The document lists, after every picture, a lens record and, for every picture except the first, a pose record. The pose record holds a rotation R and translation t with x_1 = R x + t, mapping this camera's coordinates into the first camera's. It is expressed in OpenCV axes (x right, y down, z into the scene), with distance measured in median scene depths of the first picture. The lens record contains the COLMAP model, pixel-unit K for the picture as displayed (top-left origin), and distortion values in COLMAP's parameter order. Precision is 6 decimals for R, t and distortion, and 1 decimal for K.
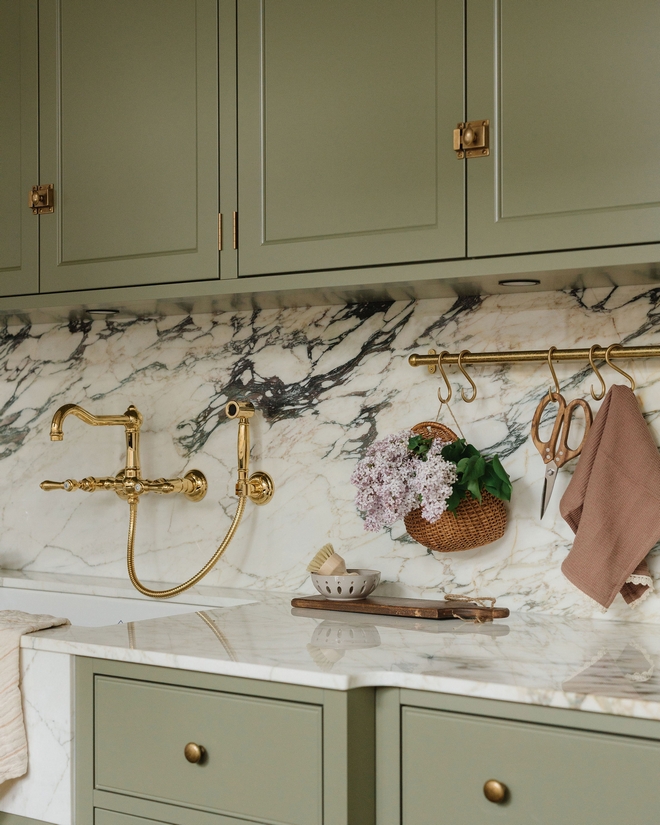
lens RADIAL K [[1405.8, 0, 365.2], [0, 1405.8, 434.0], [0, 0, 1]] dist [0.026833, 0.000000]
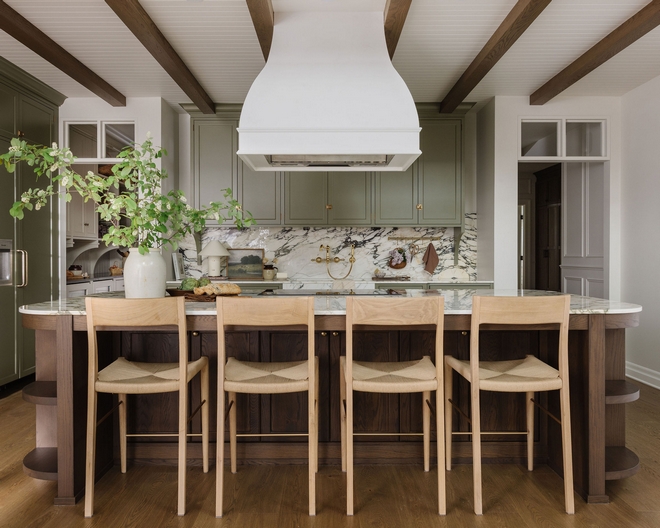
lens RADIAL K [[549.3, 0, 333.7], [0, 549.3, 249.2], [0, 0, 1]] dist [0.028613, -0.017654]
pose [[0.798169, -0.002080, 0.602431, -1.453182], [0.001016, 0.999997, 0.002106, -0.009083], [-0.602433, -0.001069, 0.798169, -0.696489]]
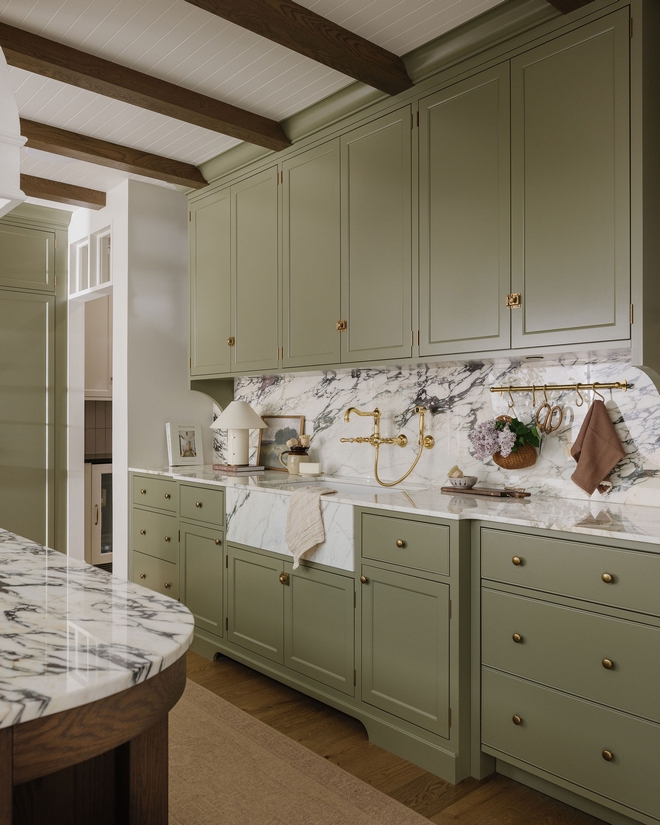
lens RADIAL K [[686.7, 0, 345.0], [0, 686.7, 411.8], [0, 0, 1]] dist [0.028613, -0.017654]
pose [[0.977797, 0.000767, -0.209552, 0.031943], [-0.002467, 0.999966, -0.007849, -0.004257], [0.209539, 0.008192, 0.977766, -0.188315]]
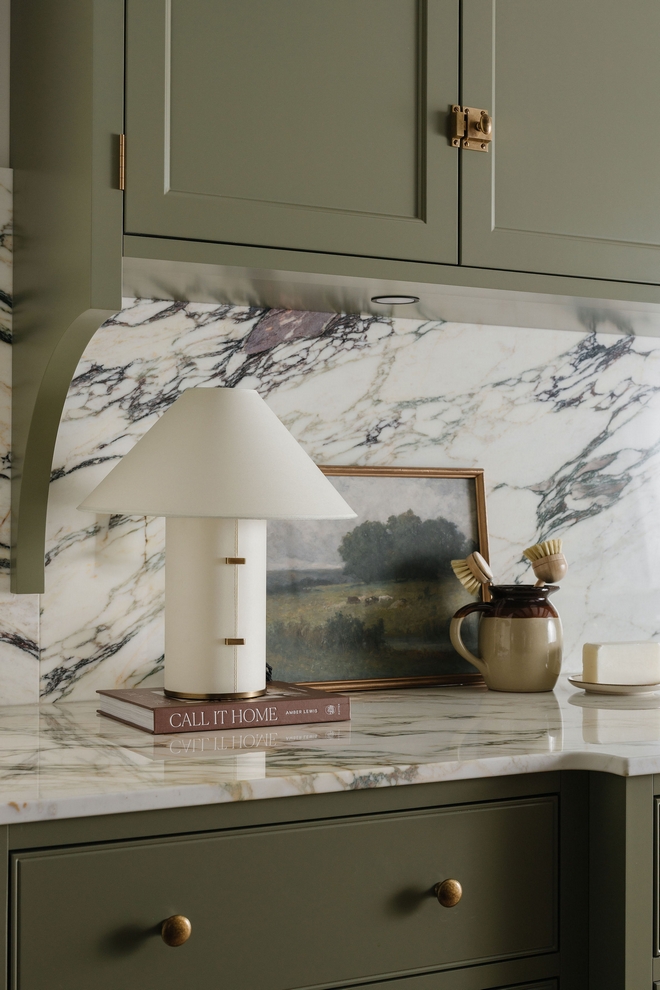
lens RADIAL K [[1408.3, 0, 331.3], [0, 1408.3, 496.8], [0, 0, 1]] dist [0.036089, 0.000000]
pose [[0.472495, 0.015045, 0.881205, -1.101177], [-0.002133, 0.999871, -0.015928, 0.021568], [-0.881331, 0.005647, 0.472466, 0.903289]]
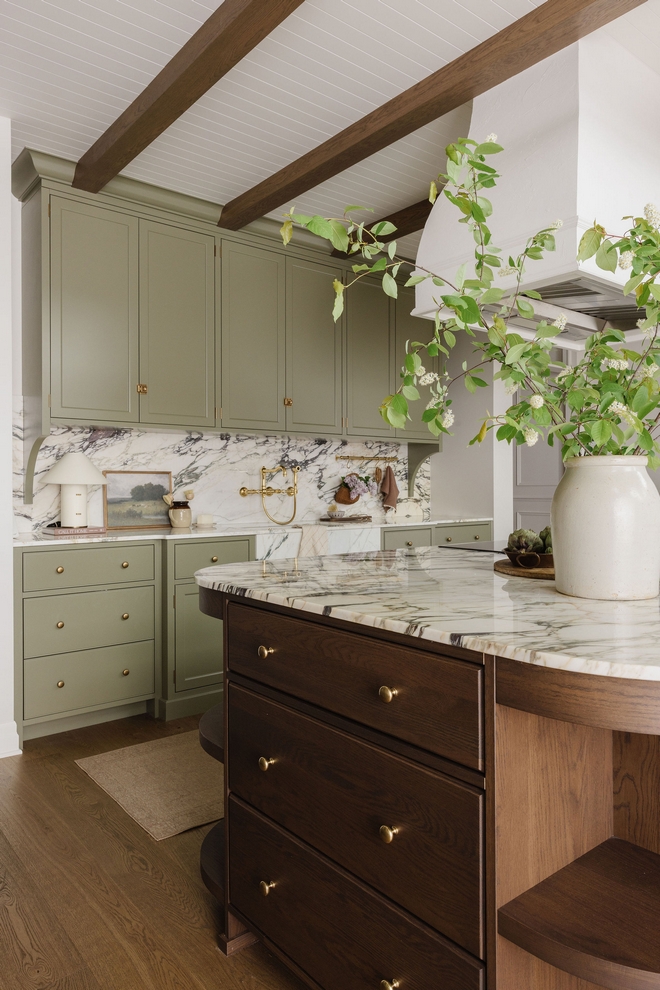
lens RADIAL K [[654.9, 0, 324.5], [0, 654.9, 484.5], [0, 0, 1]] dist [0.001158, -0.003621]
pose [[0.292877, 0.000161, 0.956150, -1.591103], [0.003487, 0.999993, -0.001237, 0.023649], [-0.956144, 0.003696, 0.292874, 0.454486]]
